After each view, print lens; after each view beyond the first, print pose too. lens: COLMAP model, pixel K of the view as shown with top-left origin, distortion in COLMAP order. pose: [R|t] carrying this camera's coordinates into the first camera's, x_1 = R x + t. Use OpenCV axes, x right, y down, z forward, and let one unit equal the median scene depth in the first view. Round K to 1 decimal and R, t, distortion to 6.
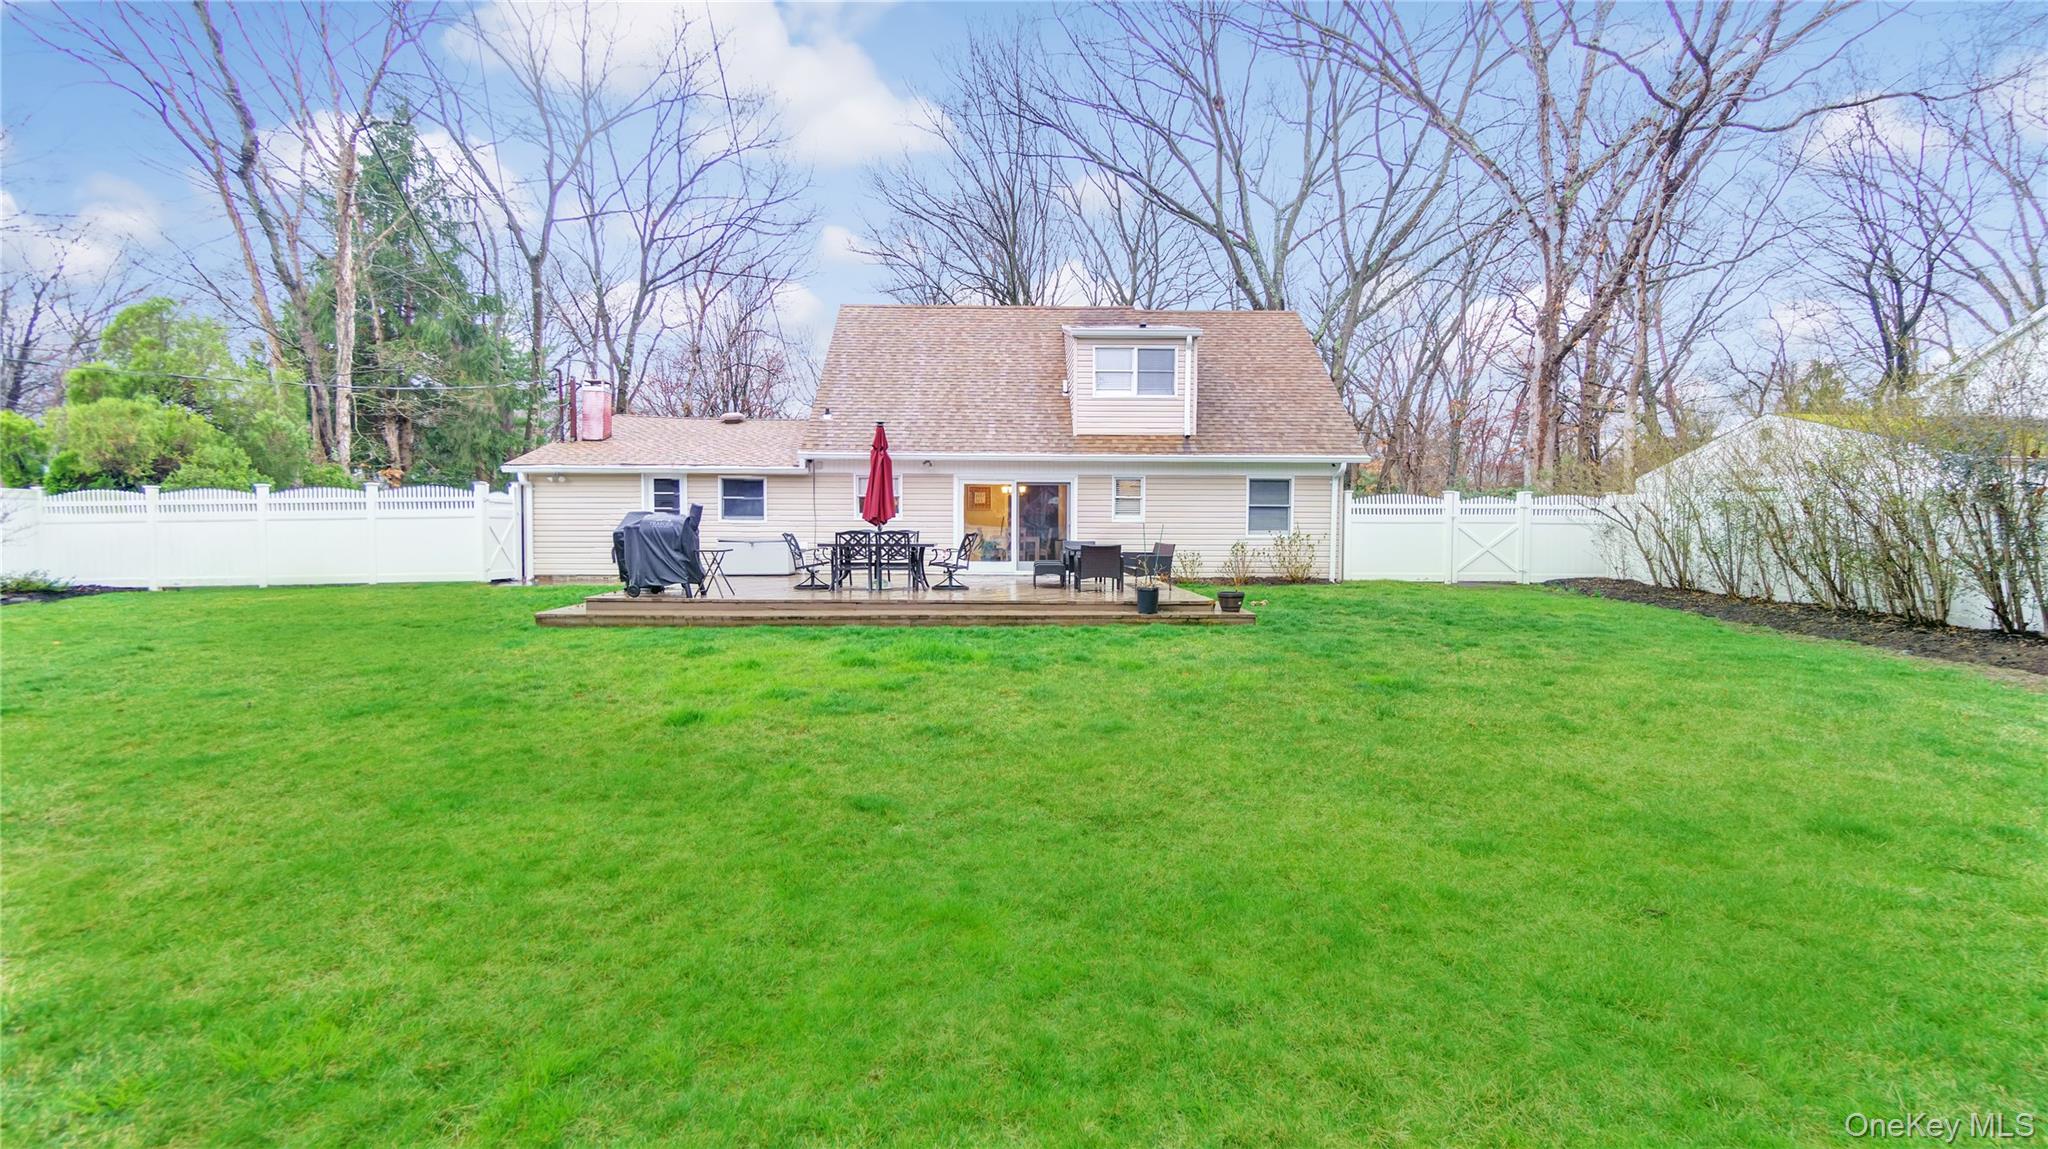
lens RADIAL K [[896.0, 0, 1010.9], [0, 896.0, 574.5], [0, 0, 1]] dist [0.002579, -0.000054]
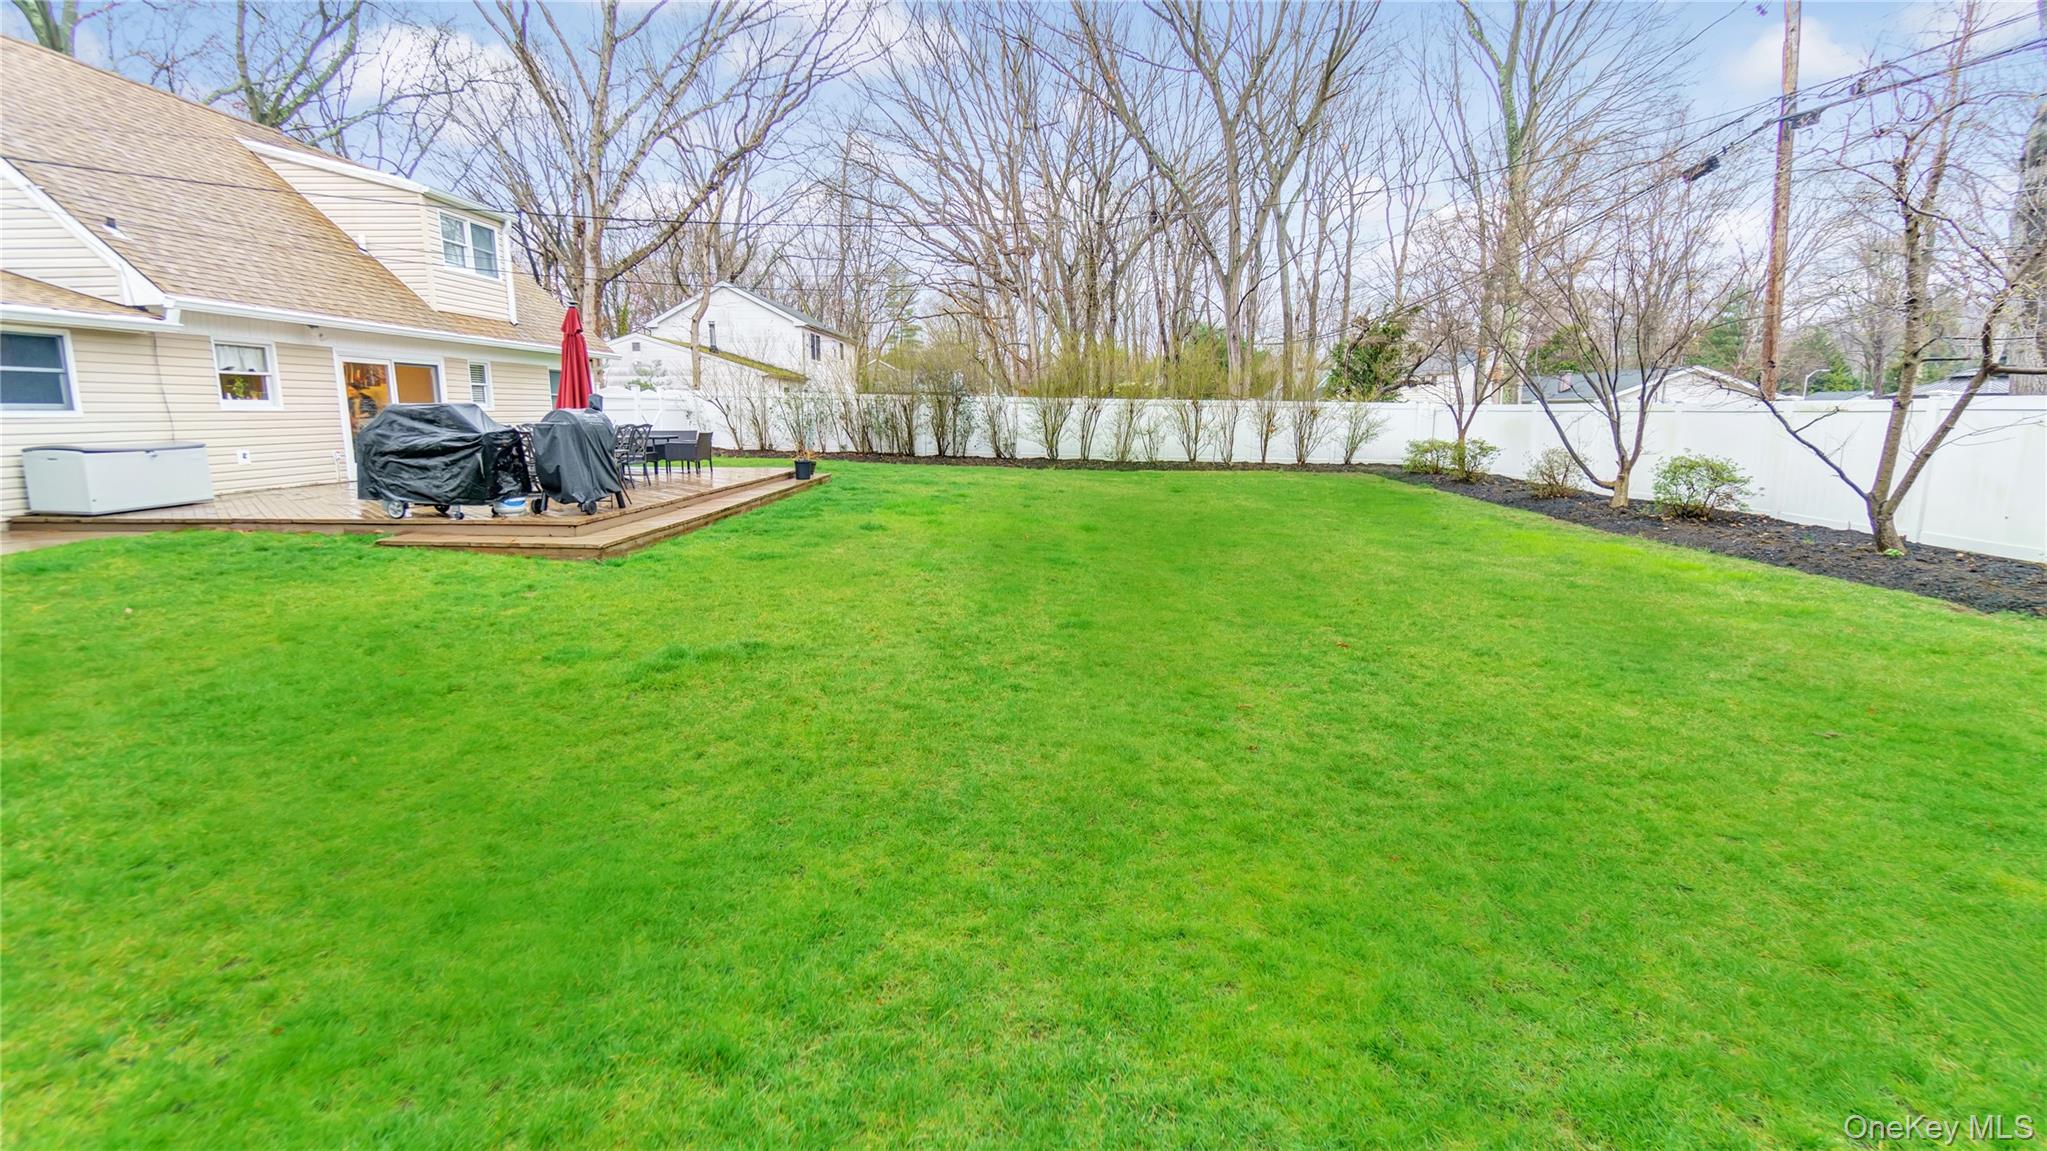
lens RADIAL K [[895.6, 0, 1010.4], [0, 895.6, 575.5], [0, 0, 1]] dist [0.002579, -0.000054]
pose [[0.043611, -0.186943, 0.981402, -0.825013], [0.048243, 0.981585, 0.184834, -0.035992], [-0.997883, 0.039285, 0.051827, 0.403150]]
